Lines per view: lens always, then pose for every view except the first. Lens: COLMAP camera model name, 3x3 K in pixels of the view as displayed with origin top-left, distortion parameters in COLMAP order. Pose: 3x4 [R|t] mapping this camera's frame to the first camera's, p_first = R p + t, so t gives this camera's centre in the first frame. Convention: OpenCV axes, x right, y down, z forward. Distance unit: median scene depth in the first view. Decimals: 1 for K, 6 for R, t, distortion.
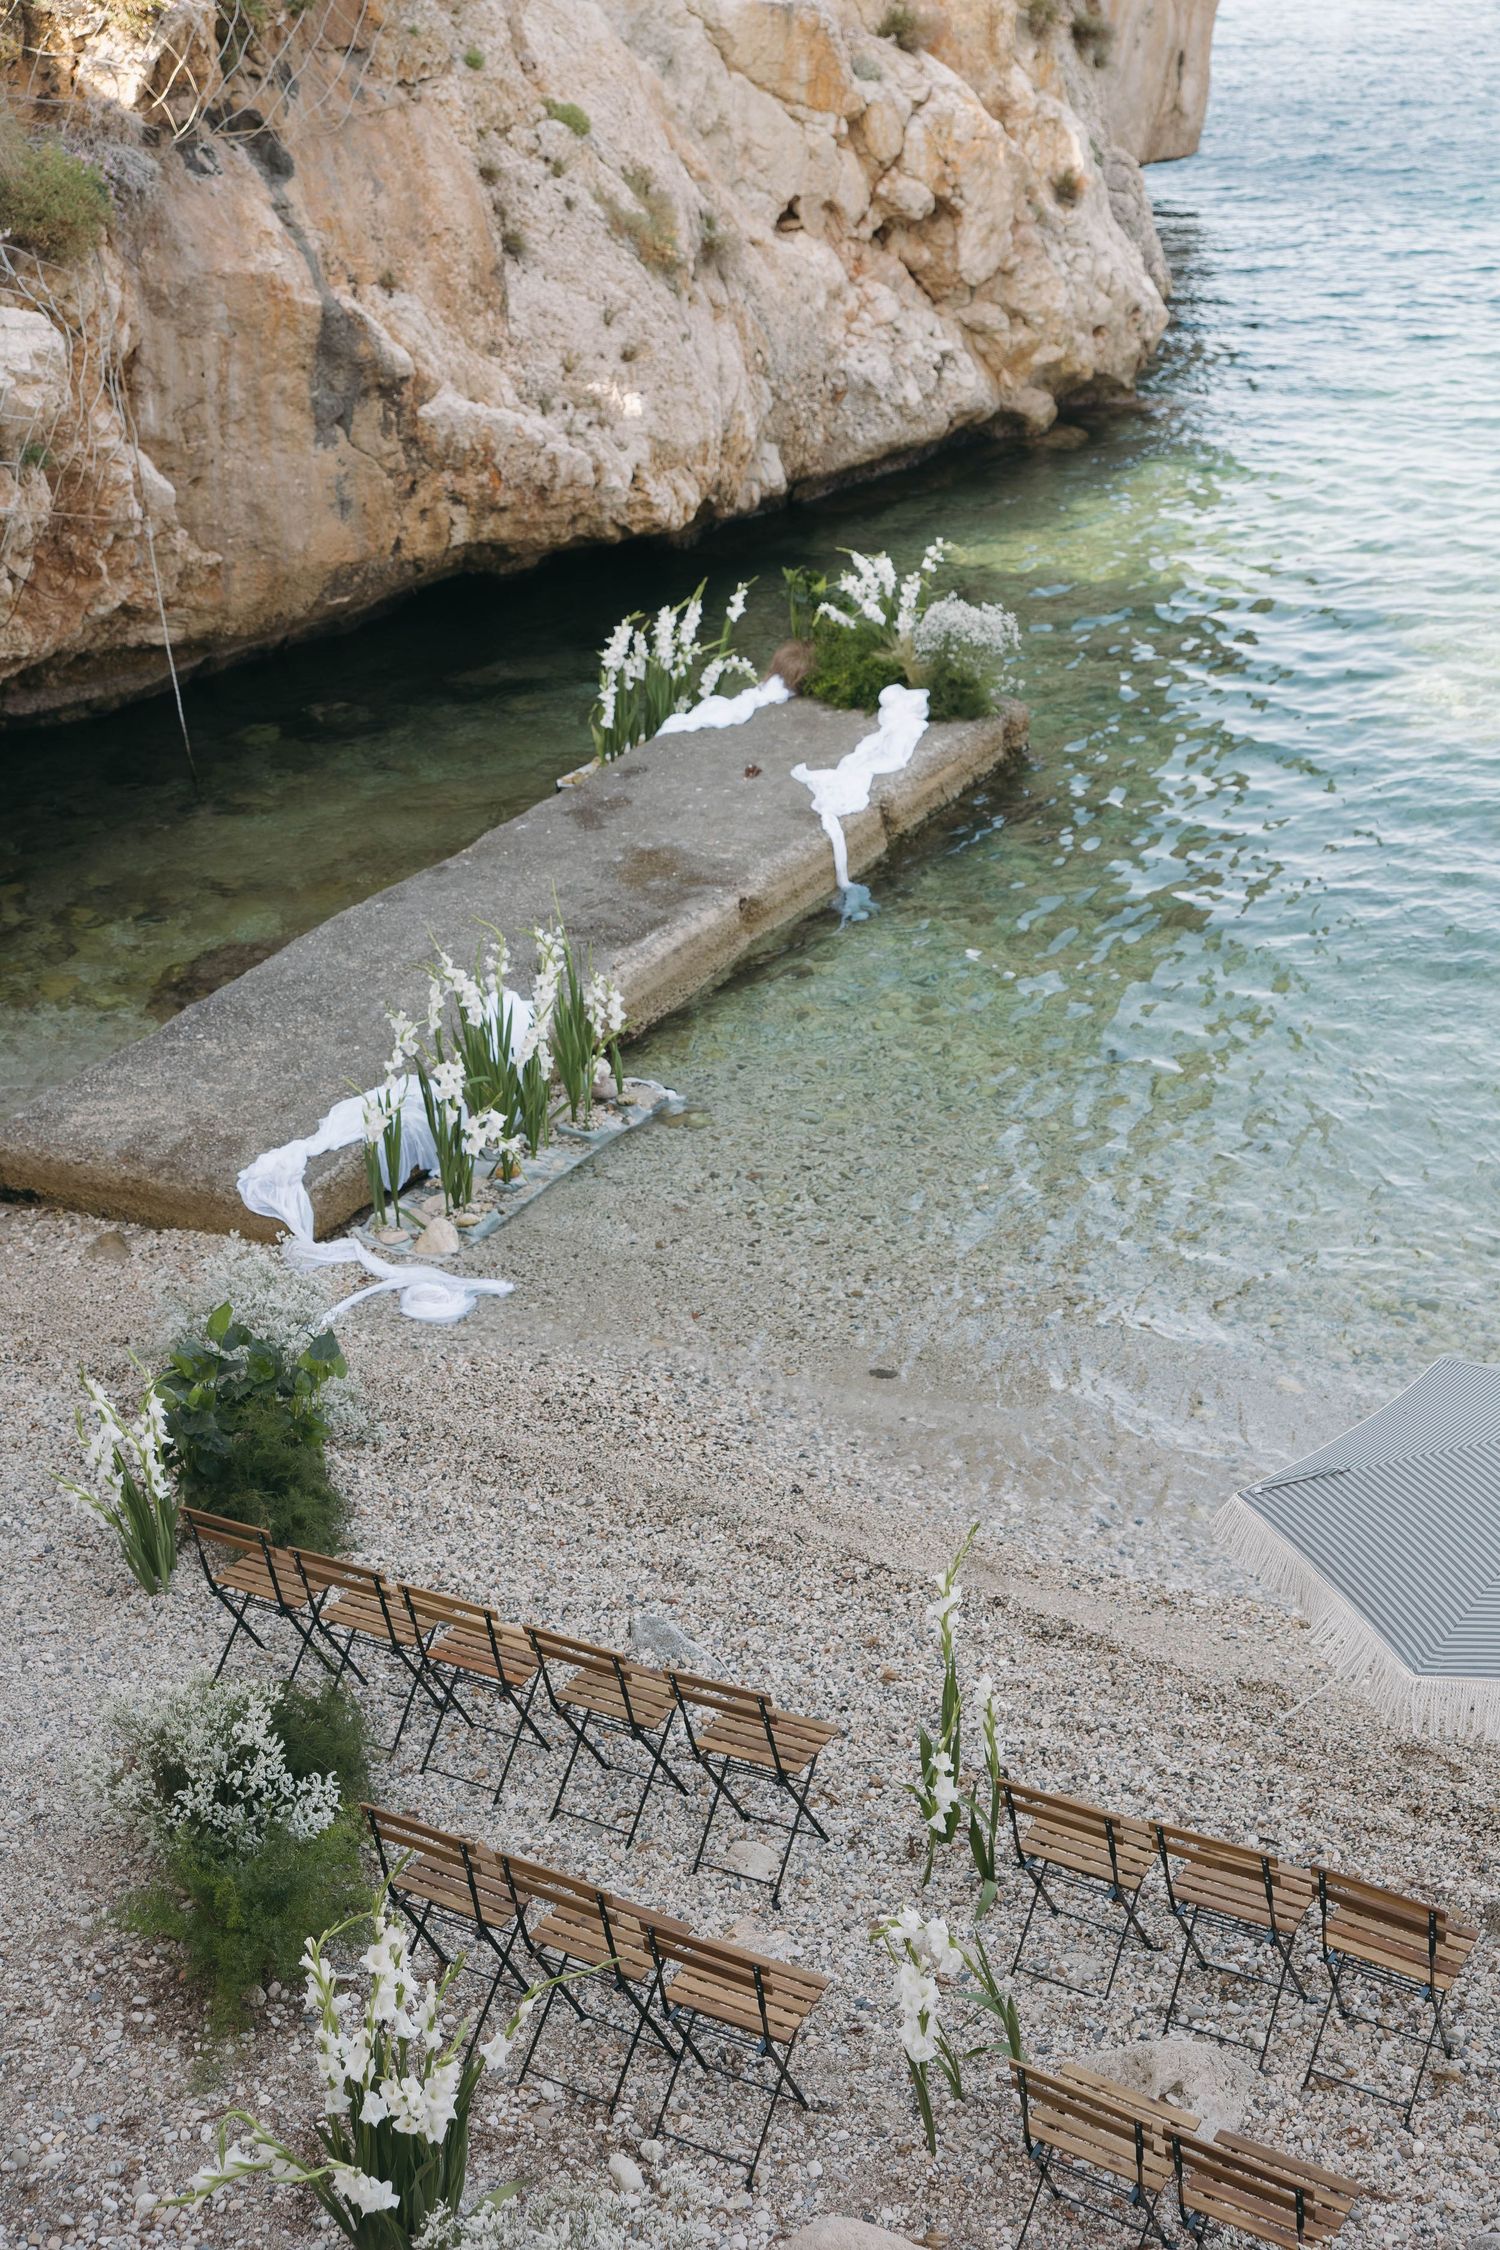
lens RADIAL K [[2813.3, 0, 750.0], [0, 2813.3, 1125.0], [0, 0, 1]] dist [0.010984, 0.030648]
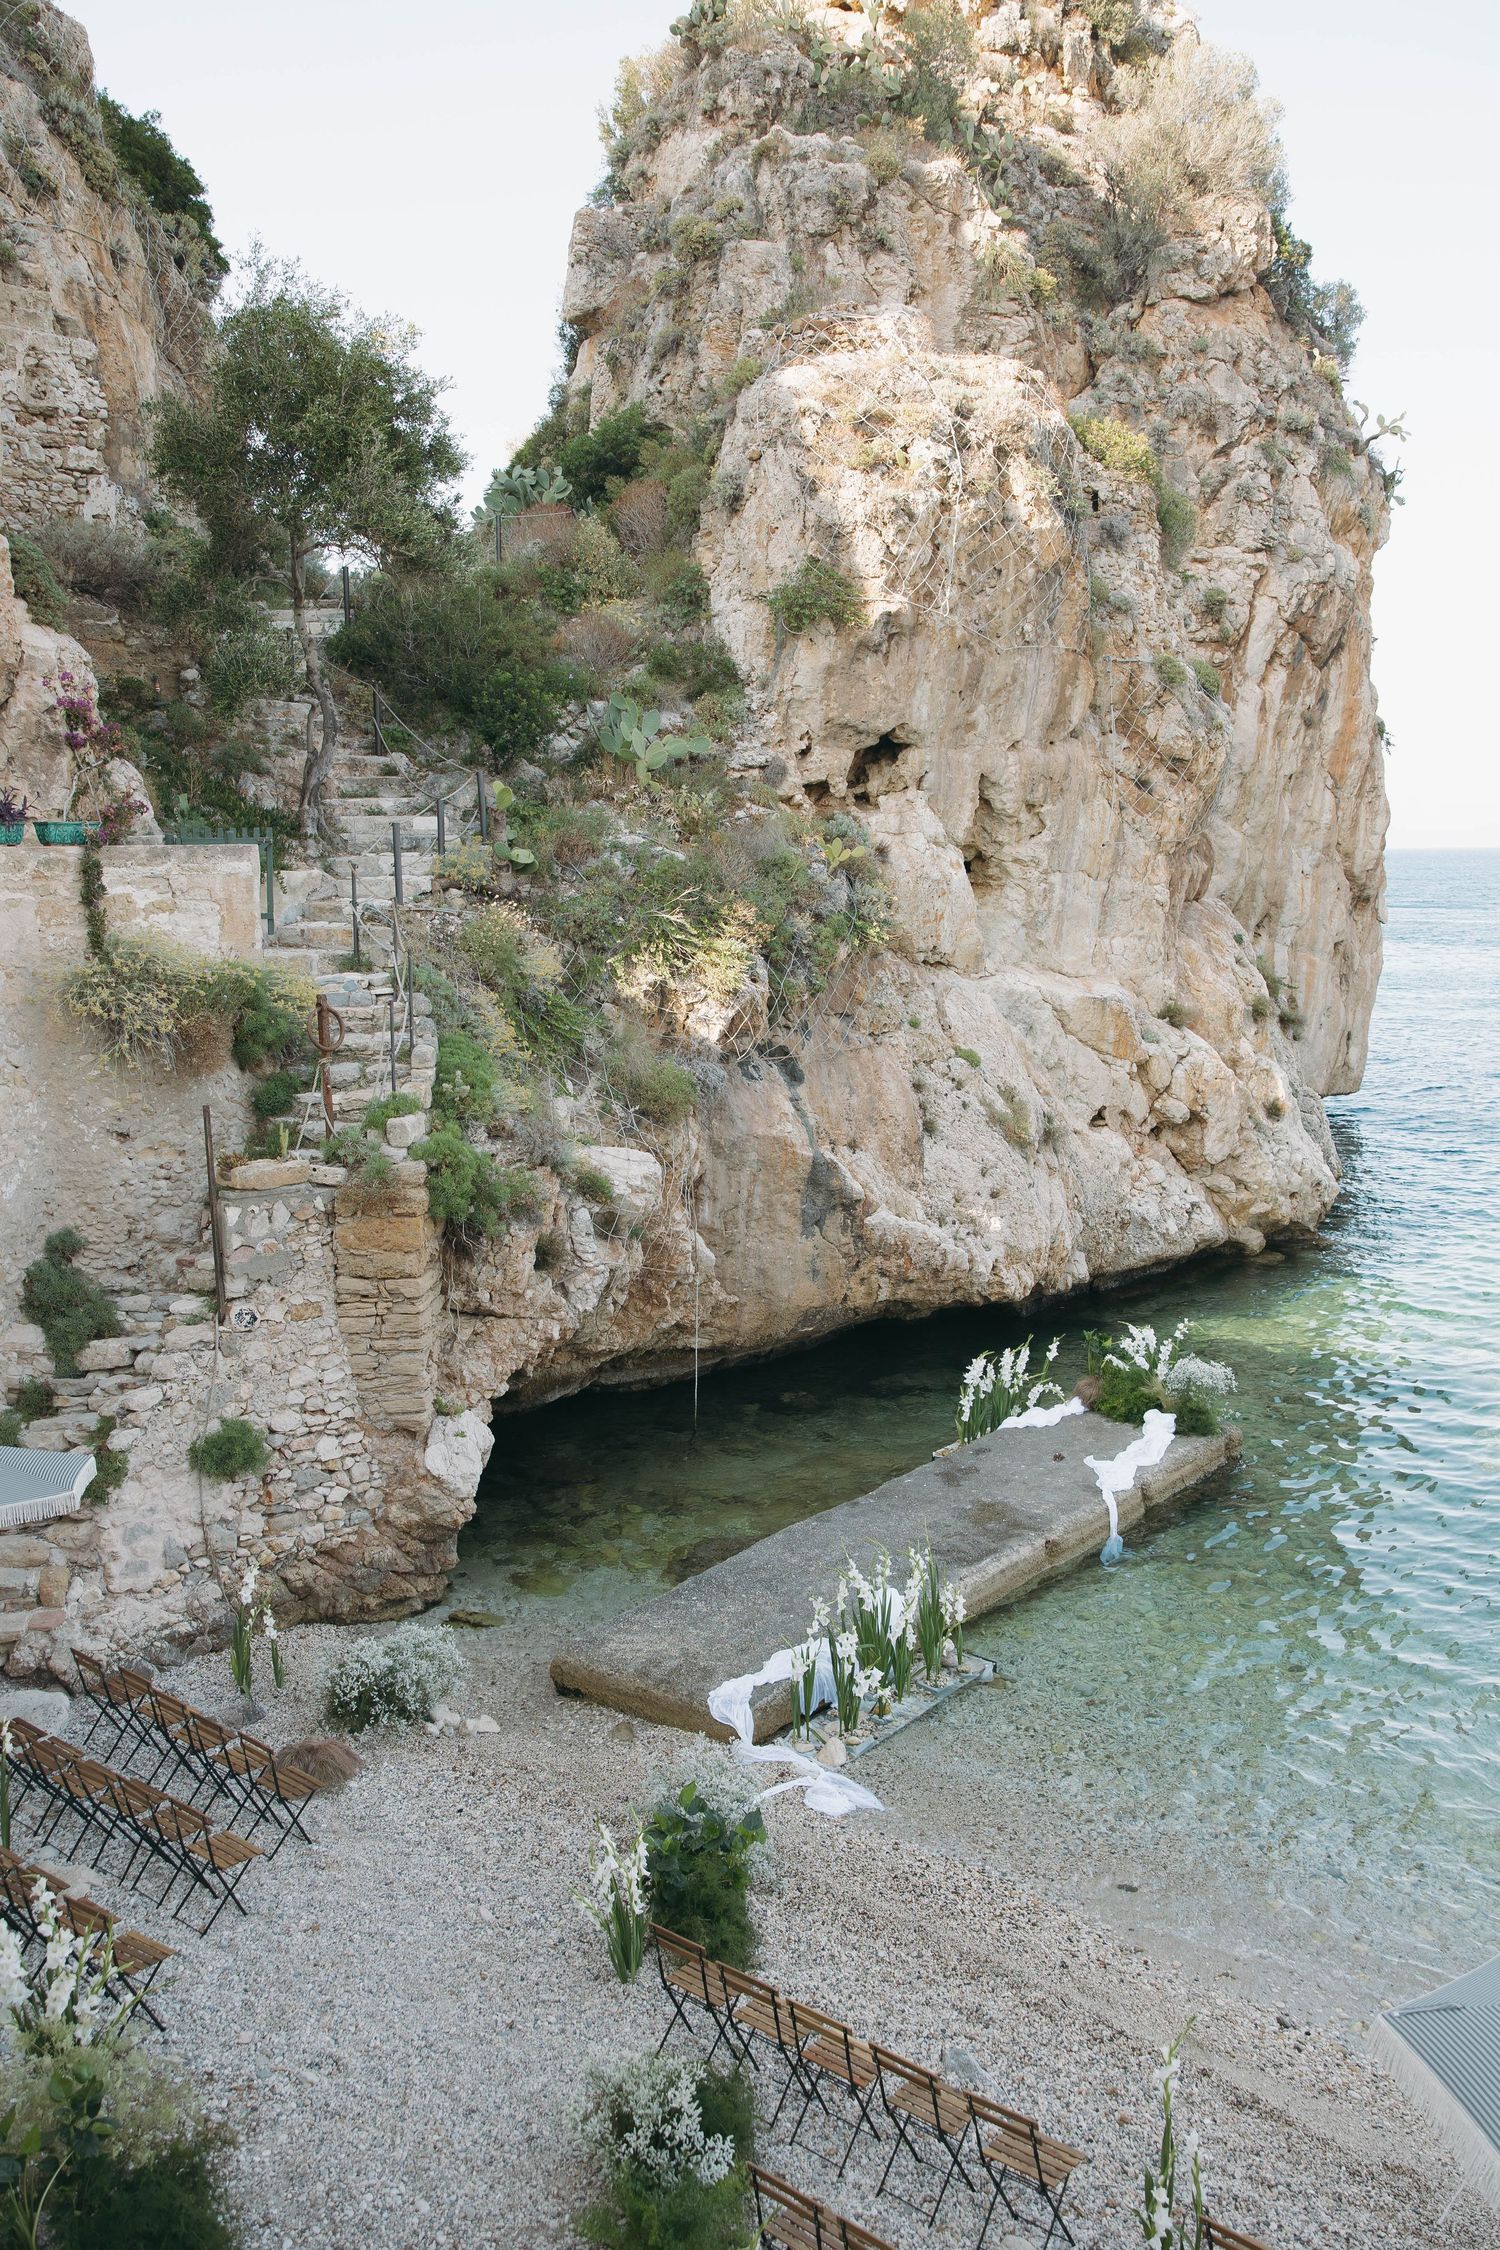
lens RADIAL K [[1777.3, 0, 751.6], [0, 1777.3, 1125.4], [0, 0, 1]] dist [0.013432, 0.000087]
pose [[0.982649, 0.051570, -0.178159, -0.000026], [-0.101738, 0.953030, -0.285279, -0.002363], [0.155079, 0.298454, 0.941741, -0.010035]]
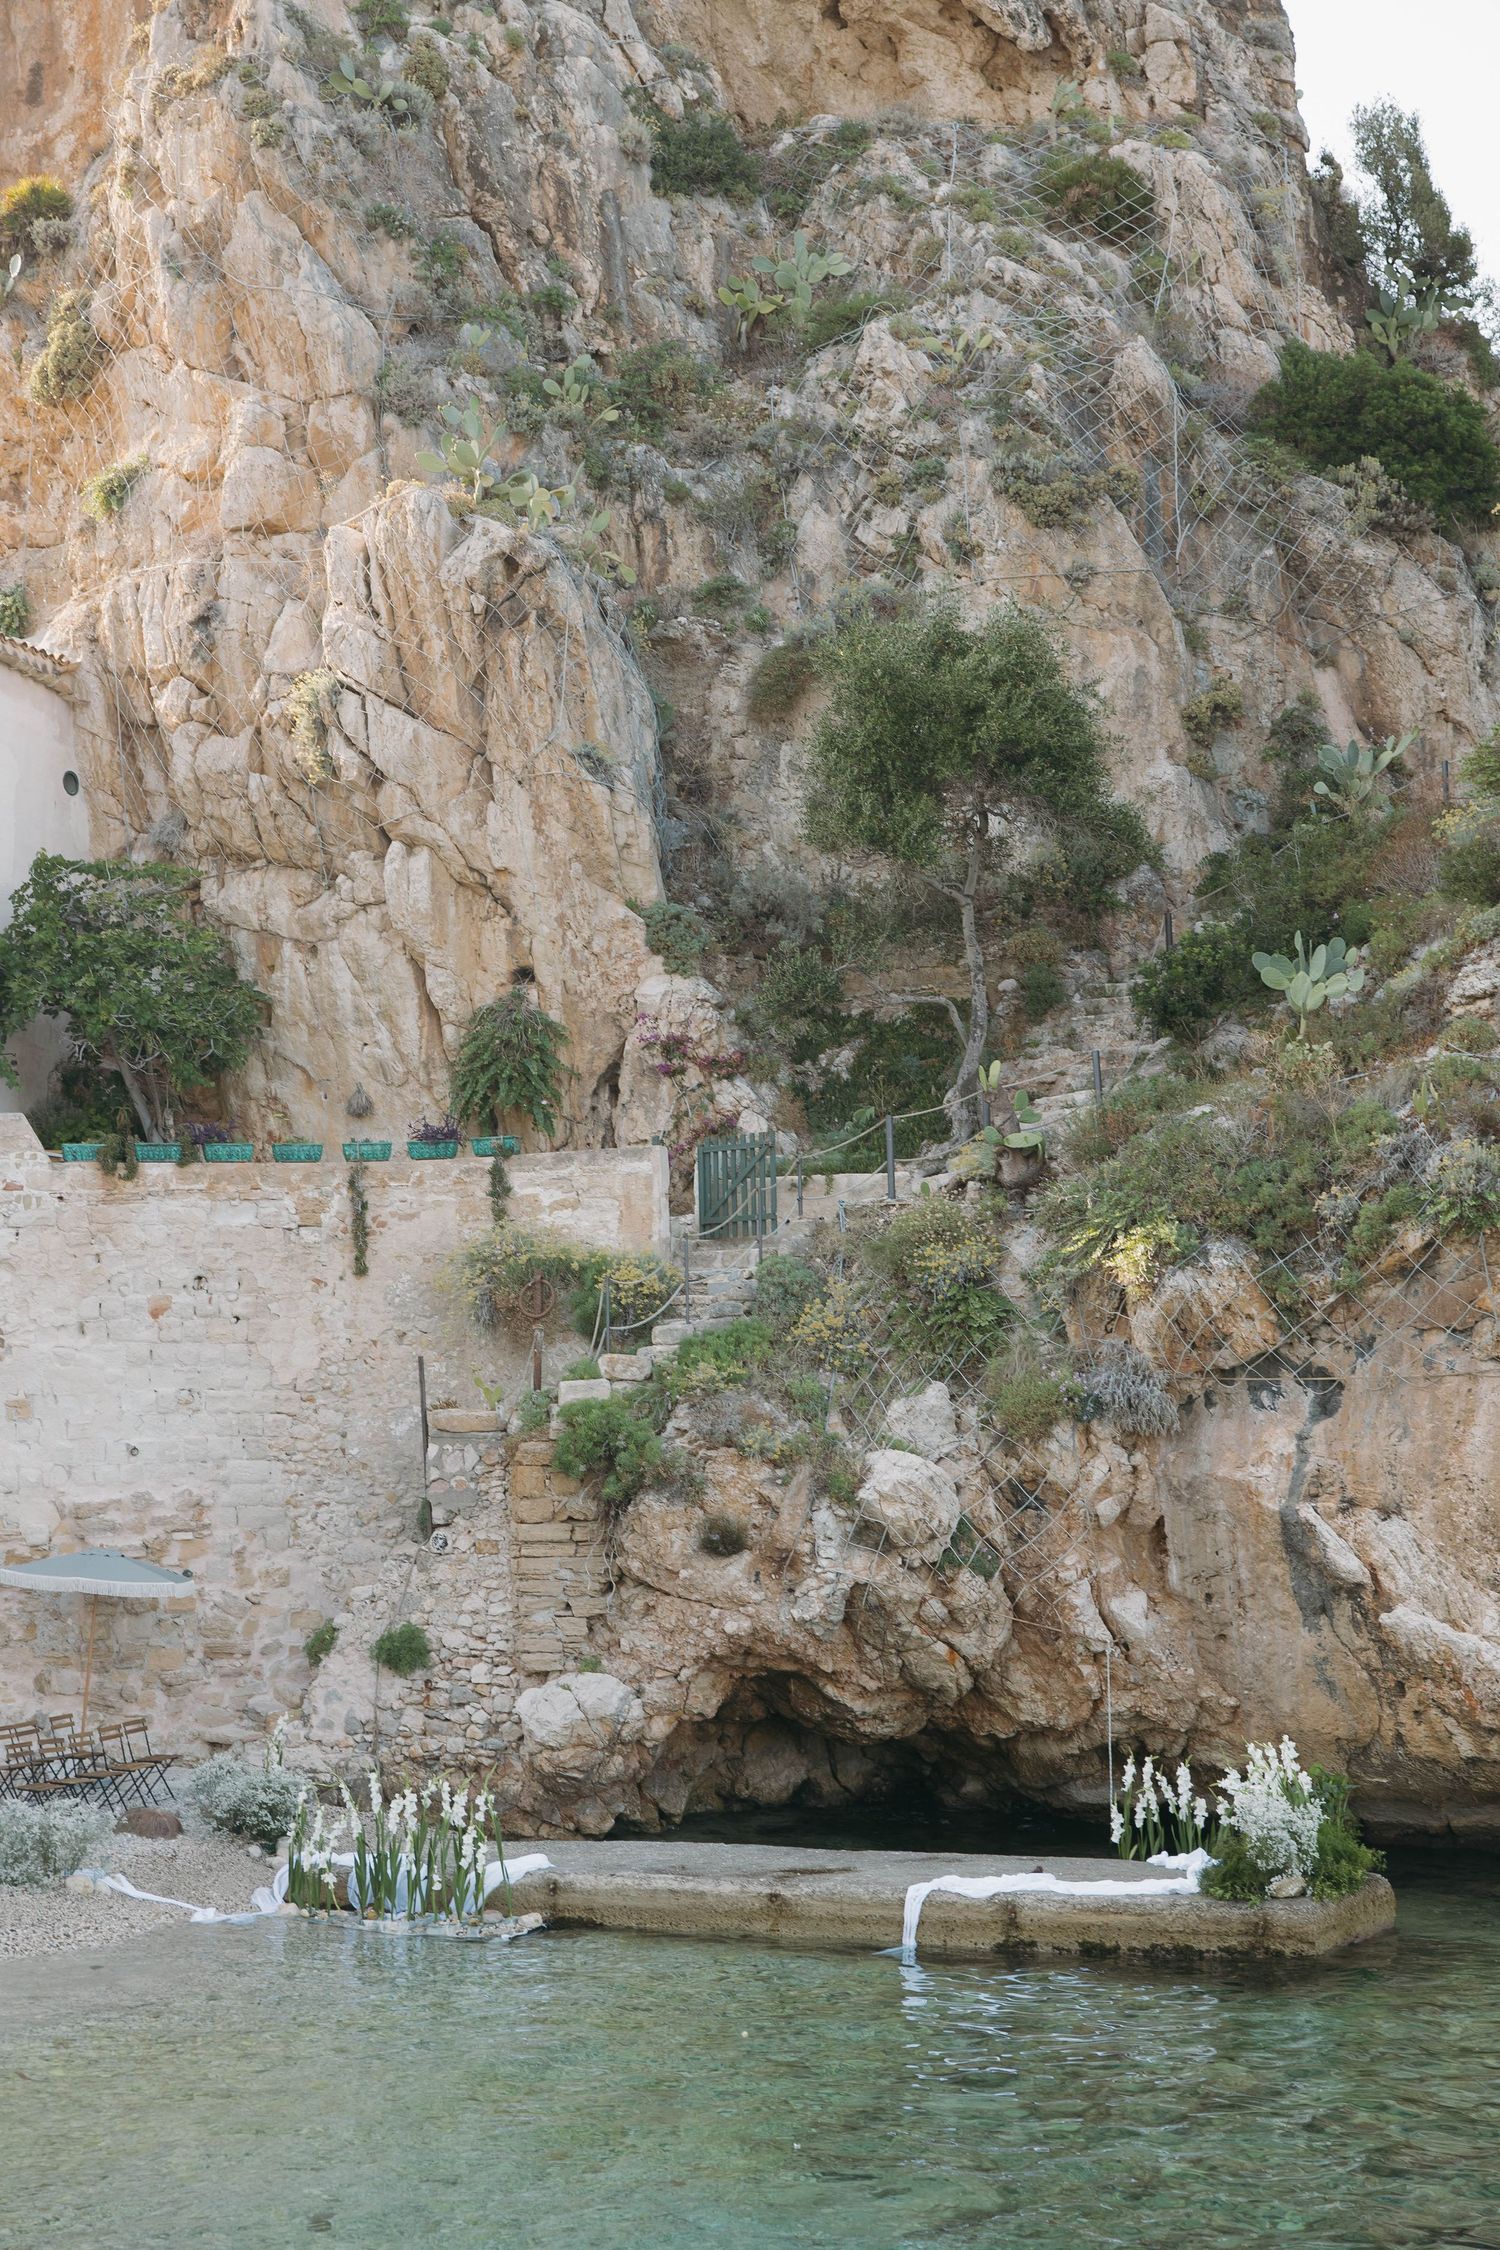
lens RADIAL K [[3202.6, 0, 762.9], [0, 3202.6, 1114.5], [0, 0, 1]] dist [0.020781, 0.010334]
pose [[0.088941, -0.068833, -0.993656, 1.306707], [-0.419631, 0.902163, -0.100056, -0.224647], [0.903327, 0.425868, 0.051355, 0.687655]]
